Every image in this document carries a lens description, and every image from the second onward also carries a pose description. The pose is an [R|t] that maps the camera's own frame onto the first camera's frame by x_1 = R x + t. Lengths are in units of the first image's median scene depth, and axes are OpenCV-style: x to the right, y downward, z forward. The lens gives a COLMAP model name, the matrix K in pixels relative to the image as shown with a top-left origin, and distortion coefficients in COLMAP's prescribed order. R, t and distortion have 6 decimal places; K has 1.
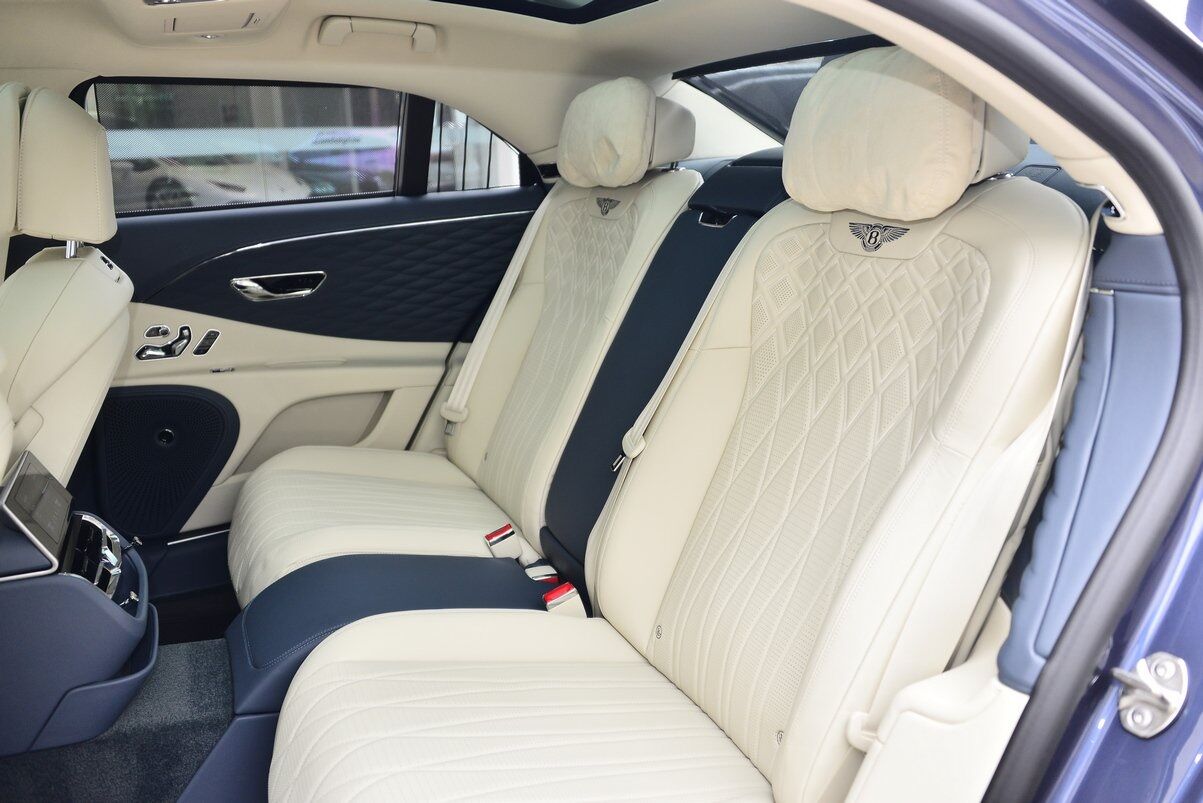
lens RADIAL K [[924.6, 0, 597.0], [0, 924.6, 409.1], [0, 0, 1]] dist [-0.029953, -0.015785]
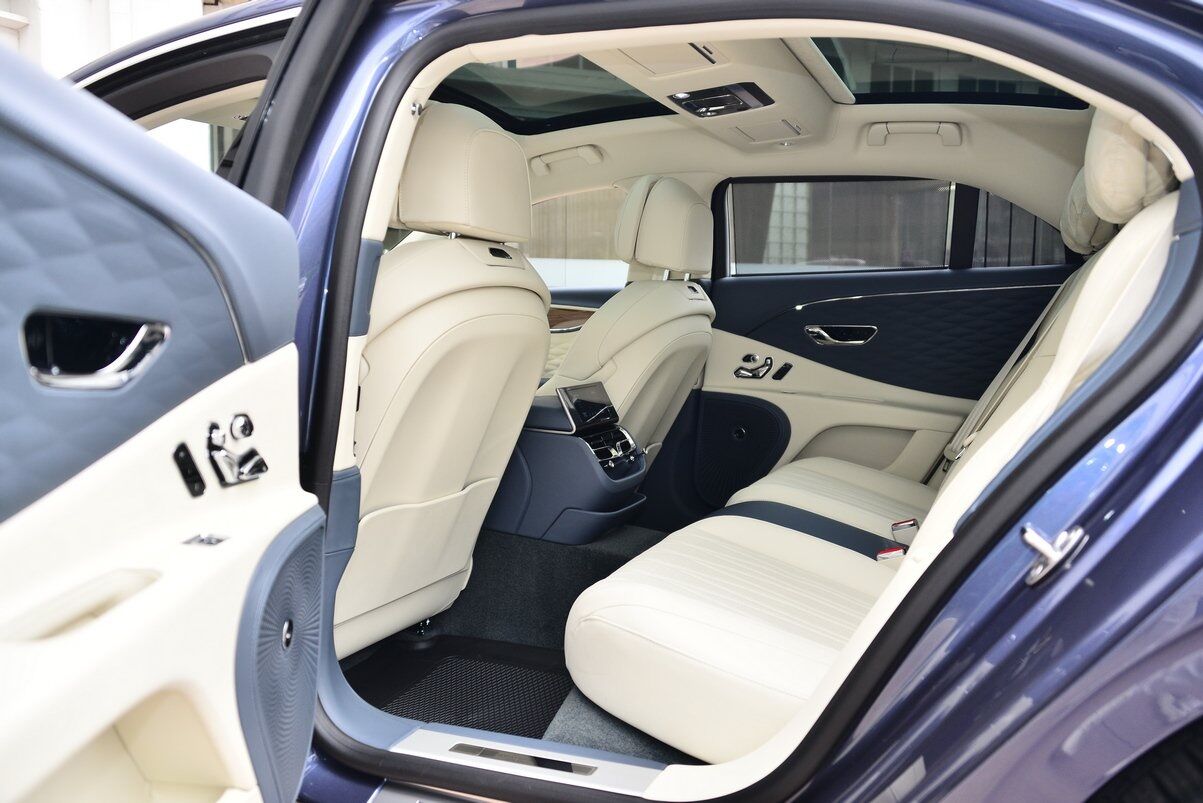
lens RADIAL K [[924.6, 0, 598.2], [0, 924.6, 403.8], [0, 0, 1]] dist [-0.029953, -0.015785]
pose [[0.666611, 0.105494, -0.737903, 0.397571], [-0.229877, 0.970779, -0.068880, 0.128934], [0.709074, 0.215543, 0.671383, -0.082563]]
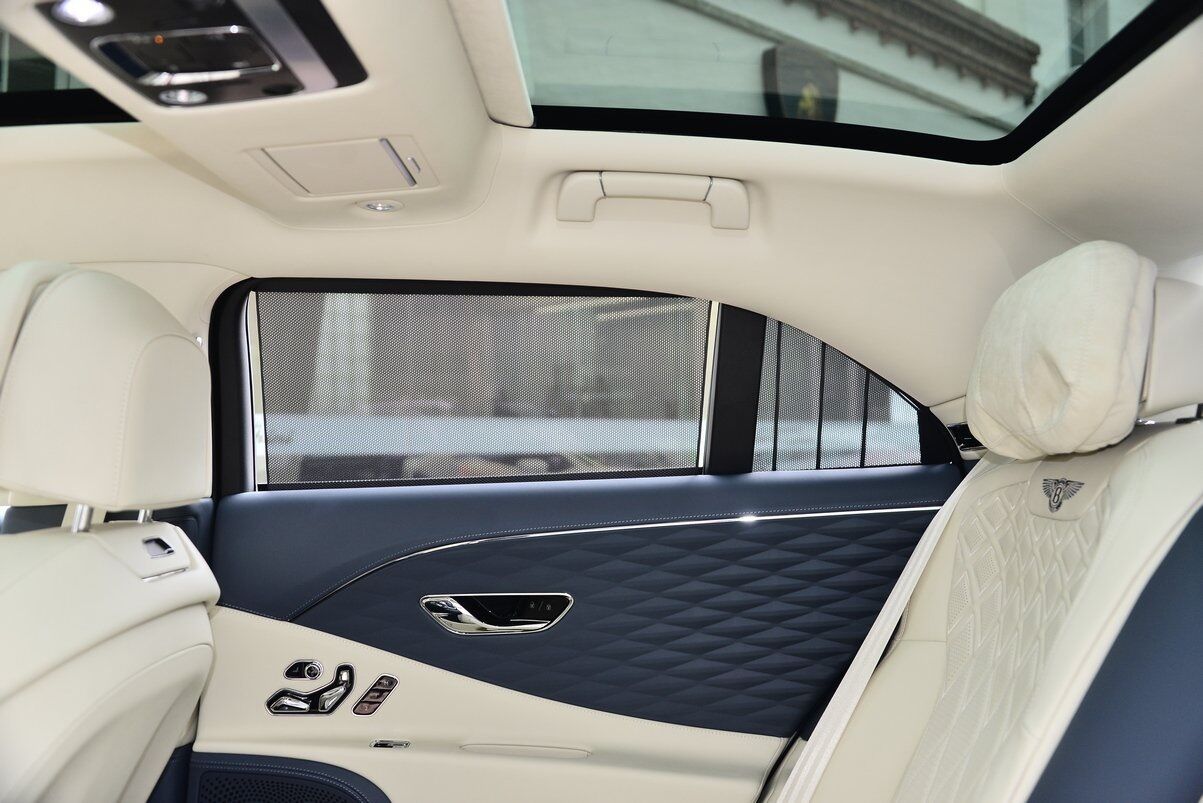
lens RADIAL K [[1246.5, 0, 598.5], [0, 1246.5, 398.3], [0, 0, 1]] dist [0.000426, 0.000000]
pose [[0.906930, -0.005019, -0.421251, 0.063233], [-0.129155, 0.948466, -0.289364, -0.039203], [0.400994, 0.316840, 0.859544, 0.284123]]
